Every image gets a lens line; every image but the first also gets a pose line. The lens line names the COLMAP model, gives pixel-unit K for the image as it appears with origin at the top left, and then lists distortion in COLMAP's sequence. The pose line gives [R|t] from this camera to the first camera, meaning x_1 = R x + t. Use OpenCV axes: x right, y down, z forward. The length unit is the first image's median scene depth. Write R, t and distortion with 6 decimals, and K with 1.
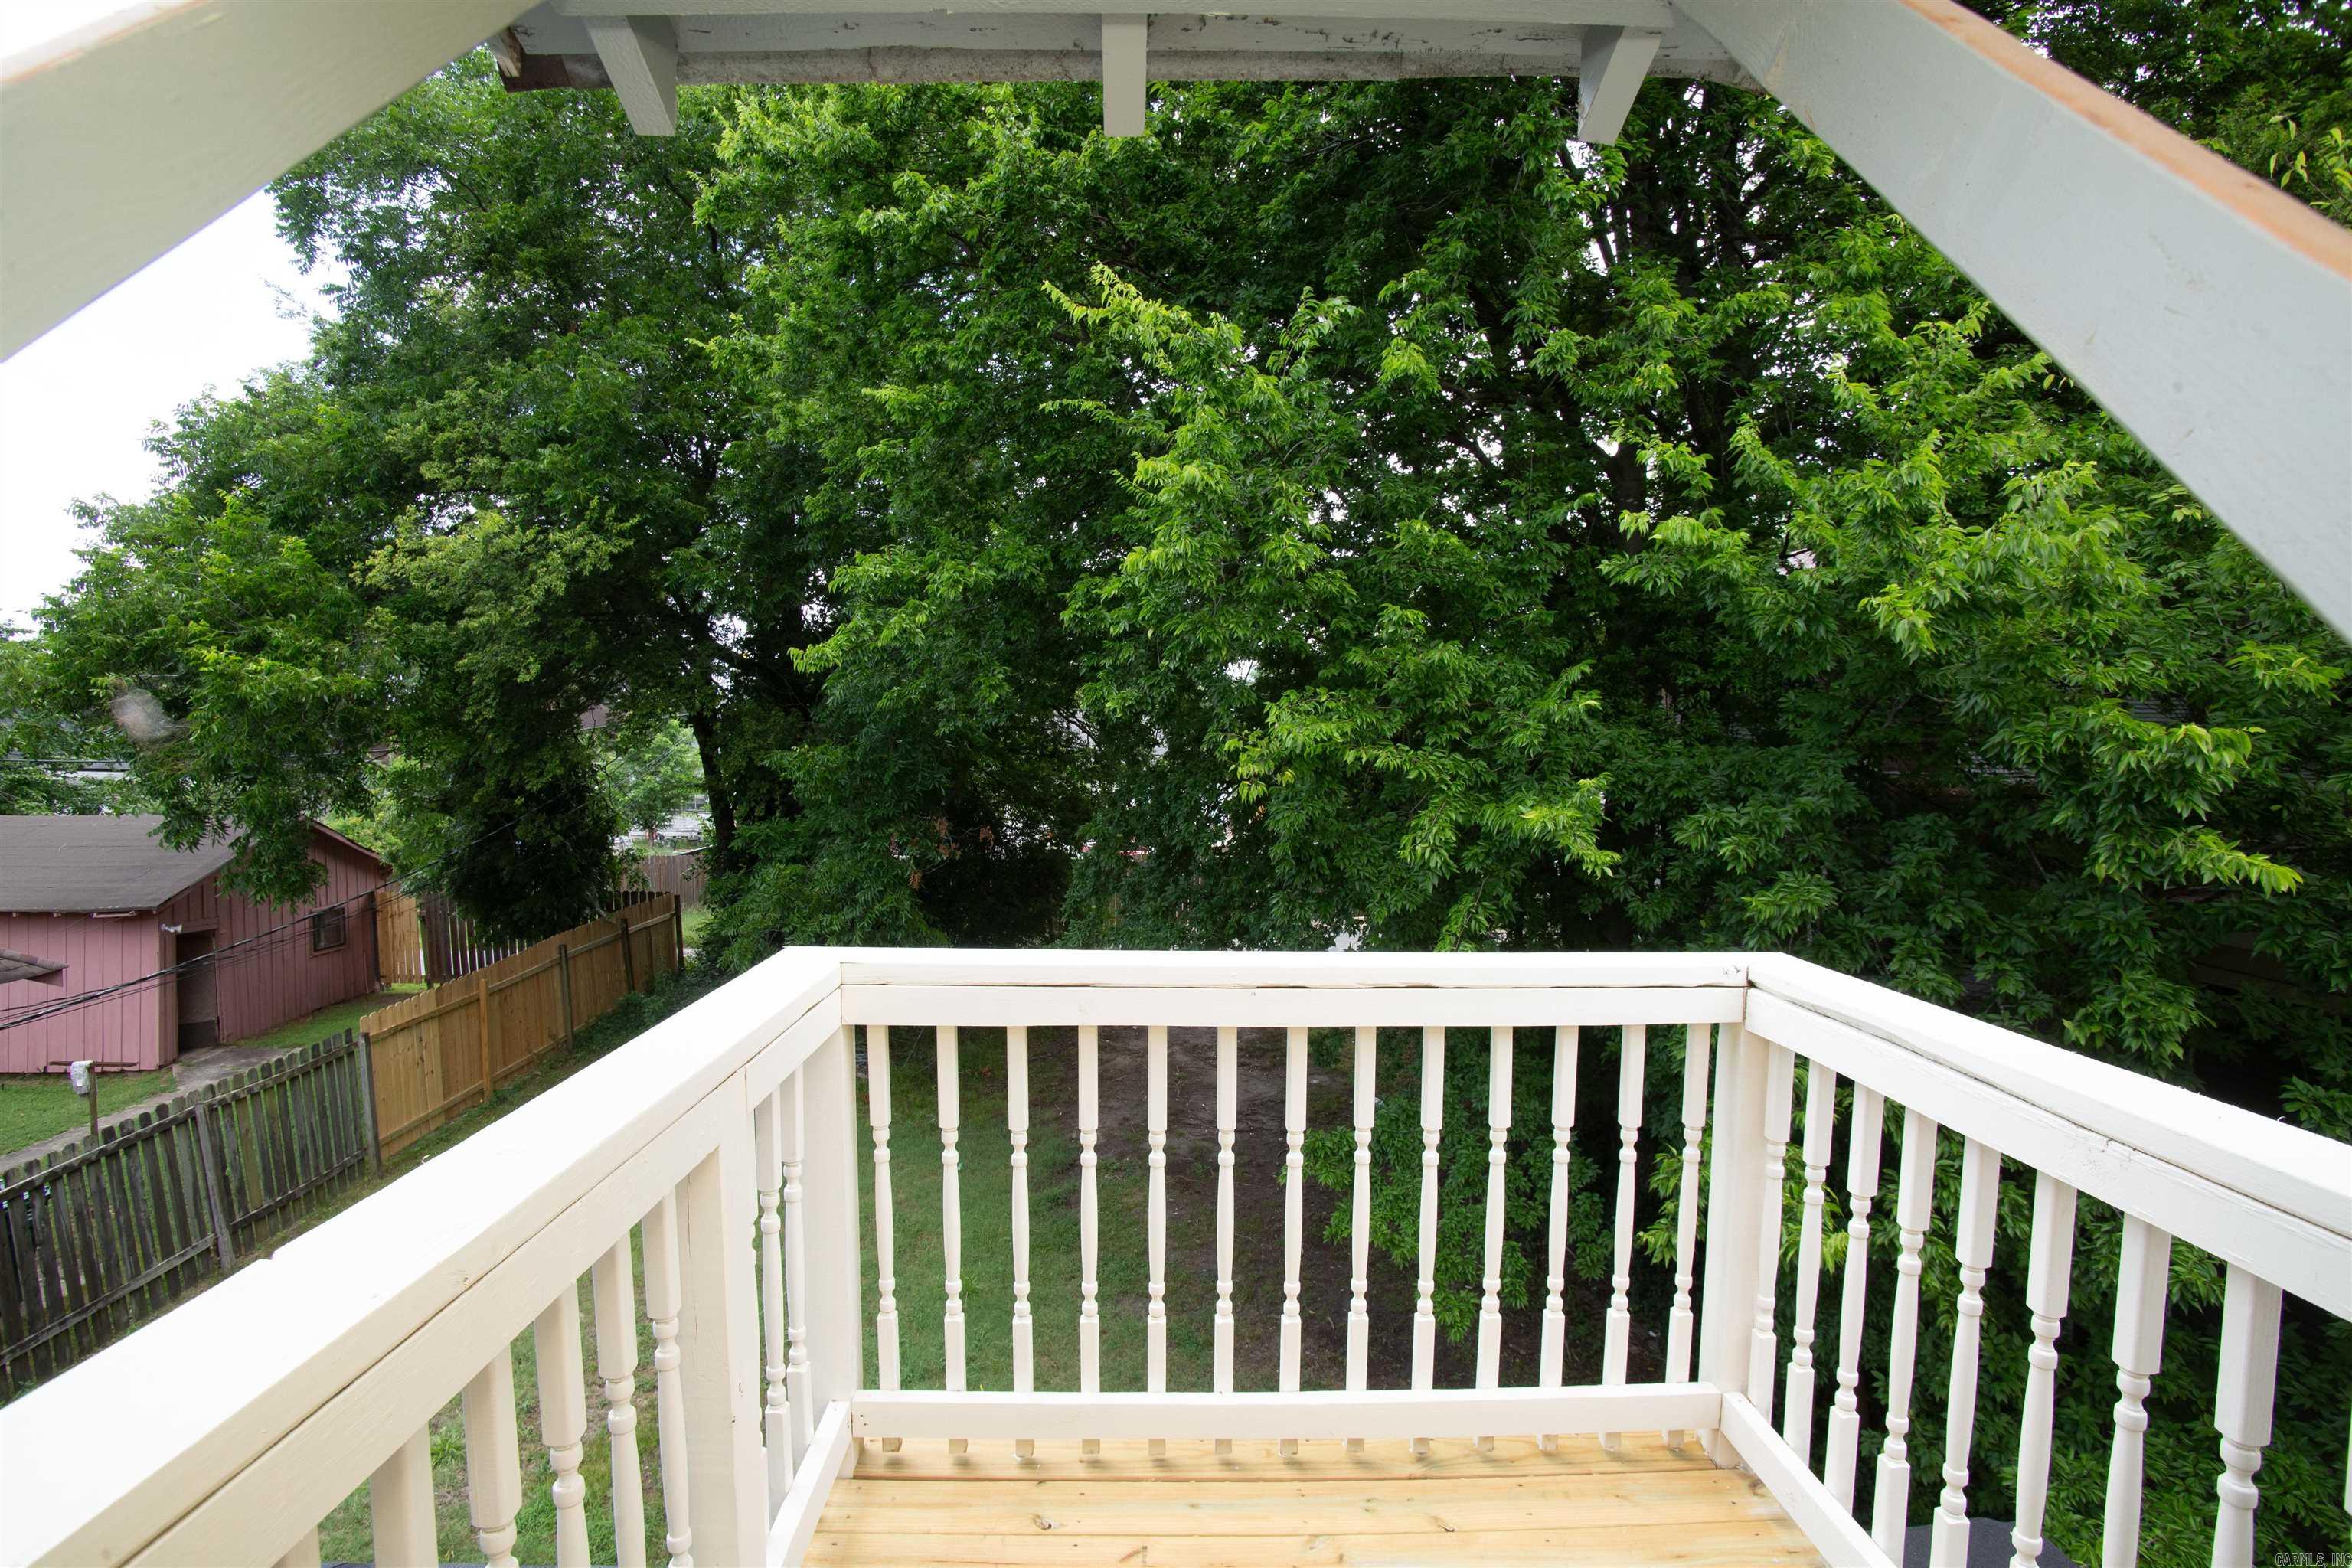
lens RADIAL K [[1172.7, 0, 1171.5], [0, 1172.7, 803.1], [0, 0, 1]] dist [-0.082908, 0.042453]
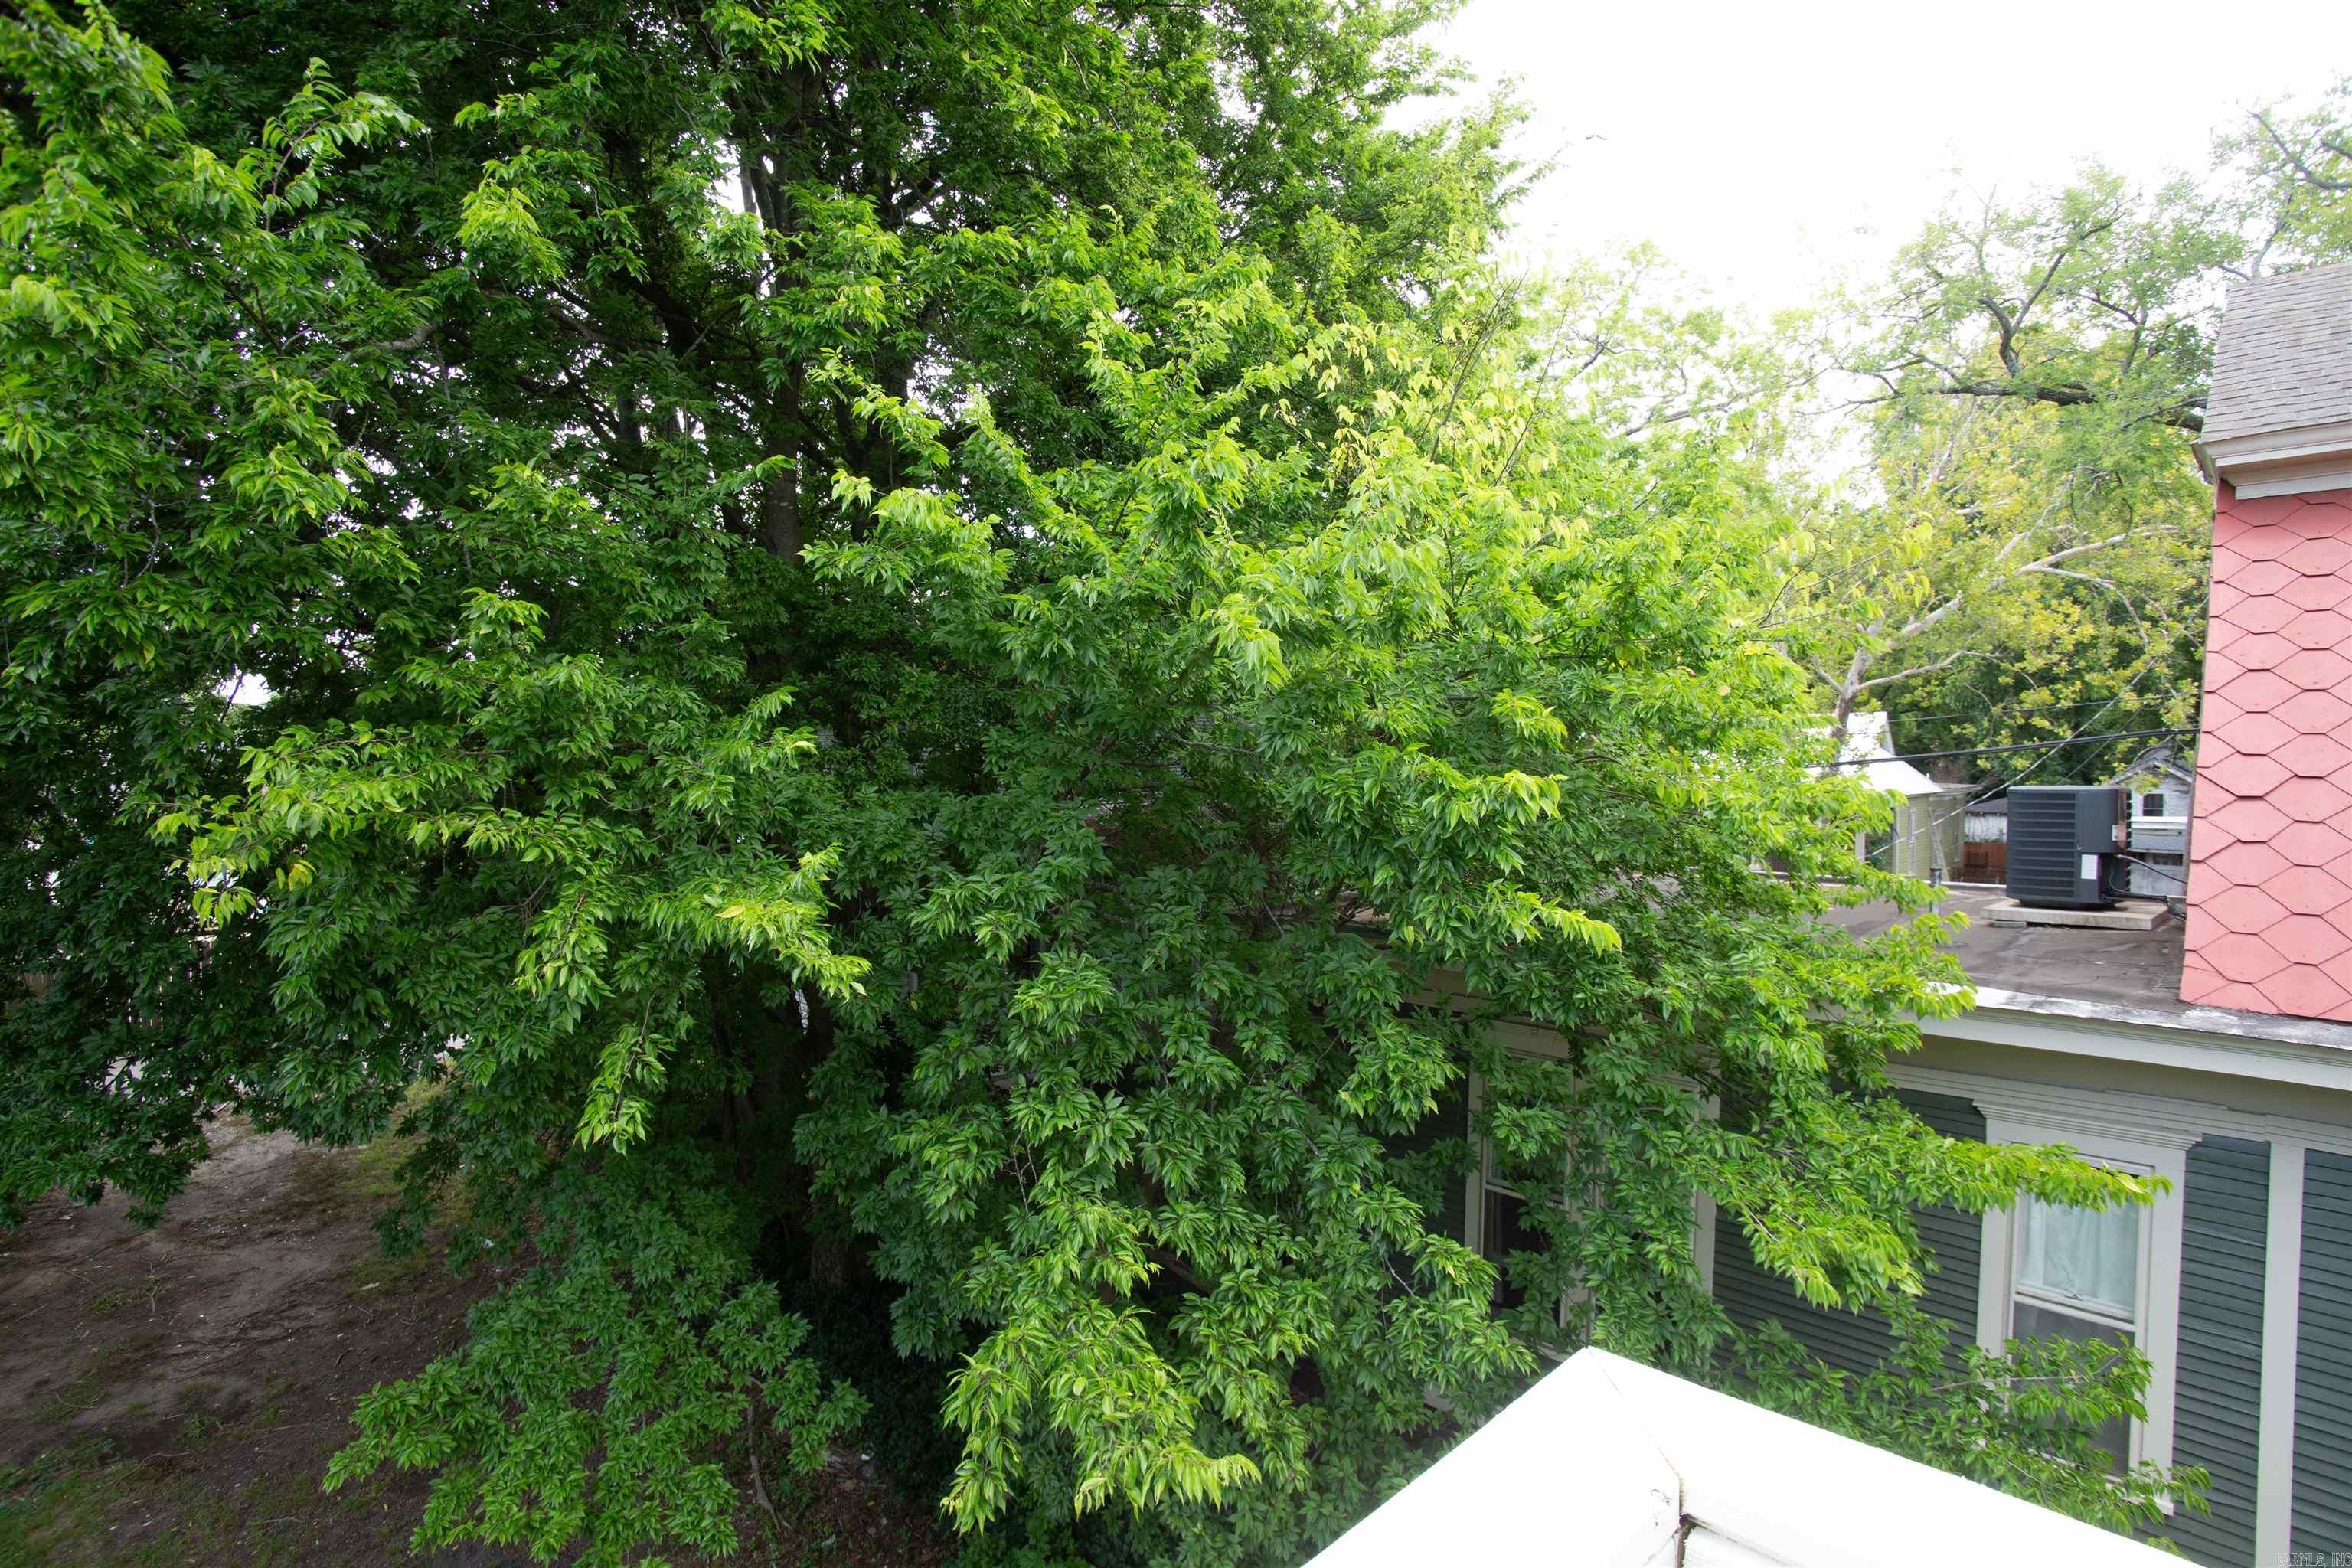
lens RADIAL K [[1150.2, 0, 1174.7], [0, 1150.2, 804.4], [0, 0, 1]] dist [-0.082331, 0.034974]
pose [[0.731929, -0.032844, 0.680589, 0.034024], [0.051107, 0.998670, -0.006768, -0.023076], [-0.679462, 0.039736, 0.732634, 0.225898]]
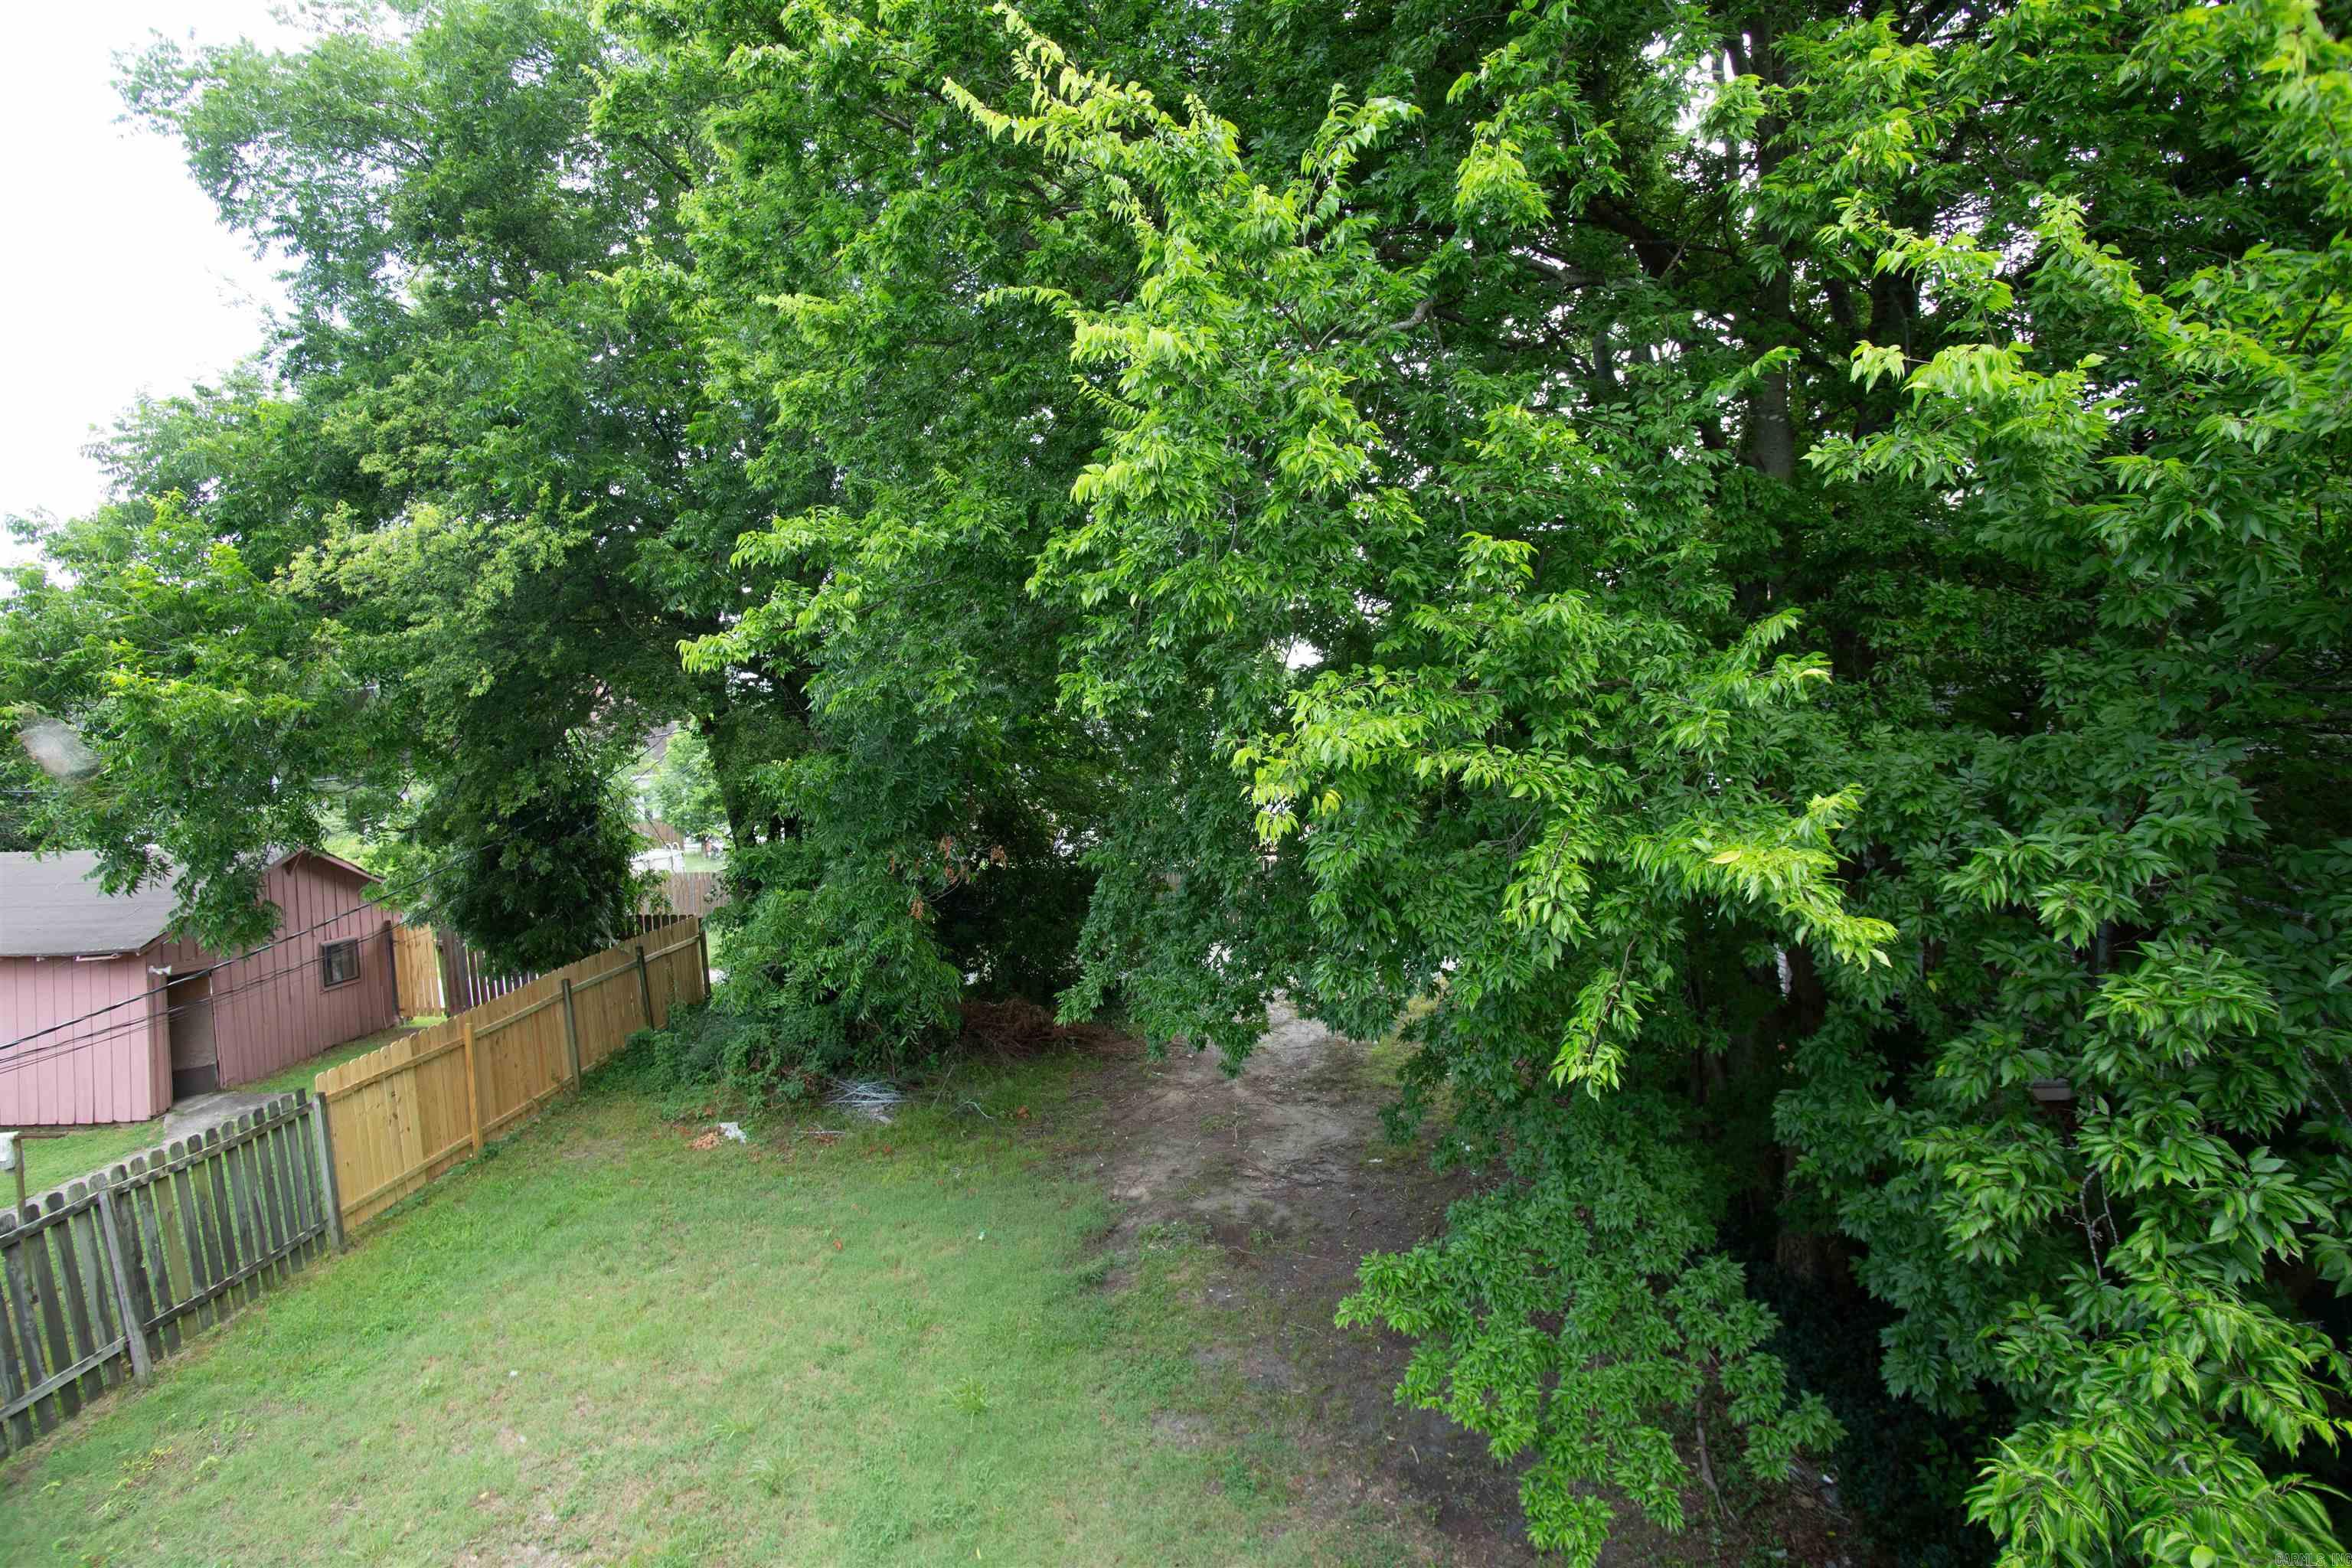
lens RADIAL K [[1172.7, 0, 1171.5], [0, 1172.7, 803.1], [0, 0, 1]] dist [-0.082908, 0.042453]
pose [[0.997840, -0.027229, -0.059778, 0.037682], [0.027516, 0.999613, 0.003993, -0.019937], [0.059646, -0.005629, 0.998204, 0.249430]]
